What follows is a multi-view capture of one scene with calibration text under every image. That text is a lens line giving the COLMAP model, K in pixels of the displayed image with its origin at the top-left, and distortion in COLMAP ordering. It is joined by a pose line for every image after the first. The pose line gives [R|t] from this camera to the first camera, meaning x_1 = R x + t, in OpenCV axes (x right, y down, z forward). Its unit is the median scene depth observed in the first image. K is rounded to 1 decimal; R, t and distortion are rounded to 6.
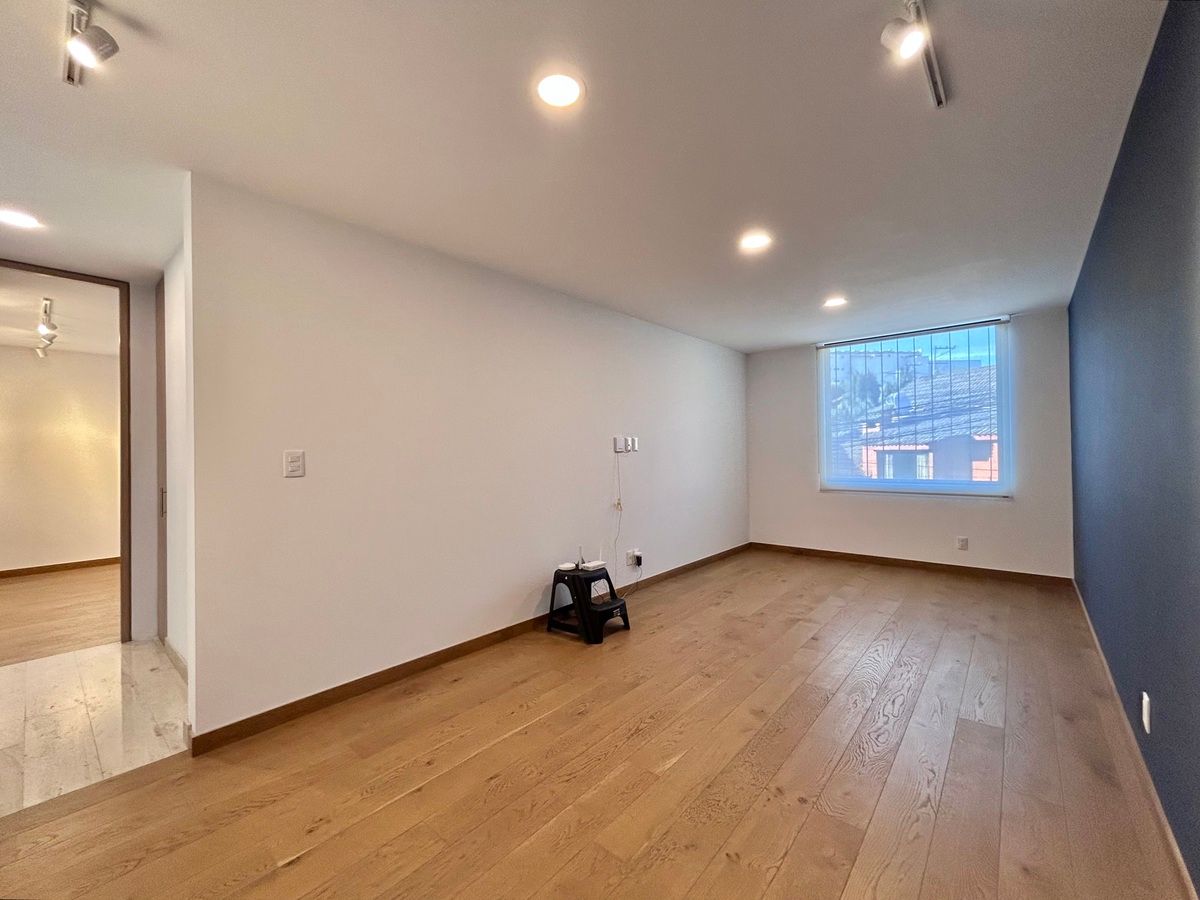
lens RADIAL K [[495.6, 0, 598.1], [0, 495.6, 448.1], [0, 0, 1]] dist [-0.000490, 0.000809]
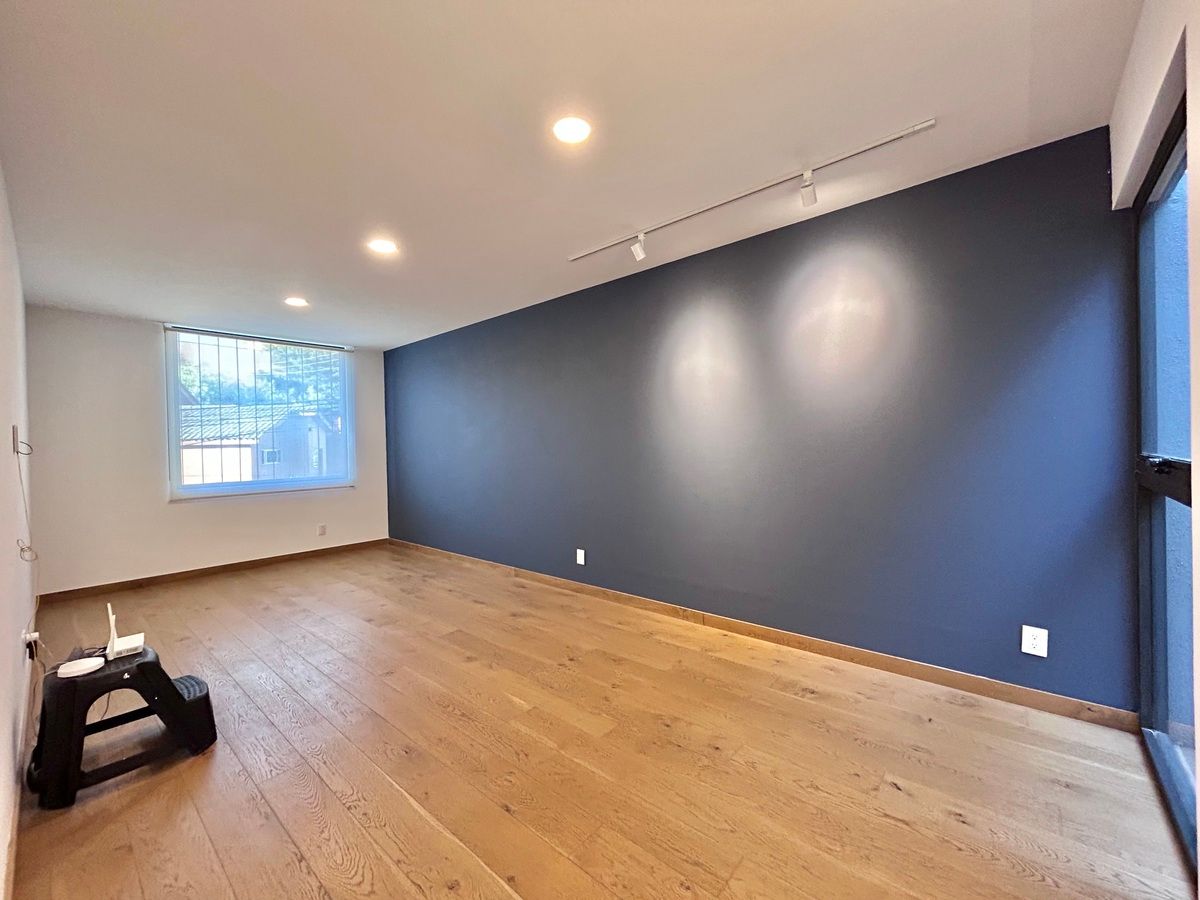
lens RADIAL K [[495.6, 0, 598.1], [0, 495.6, 448.1], [0, 0, 1]] dist [-0.000490, 0.000809]
pose [[-0.000888, 0.004686, 0.999989, -0.644577], [0.017334, 0.999839, -0.004670, 0.021003], [-0.999849, 0.017330, -0.000969, 0.490933]]
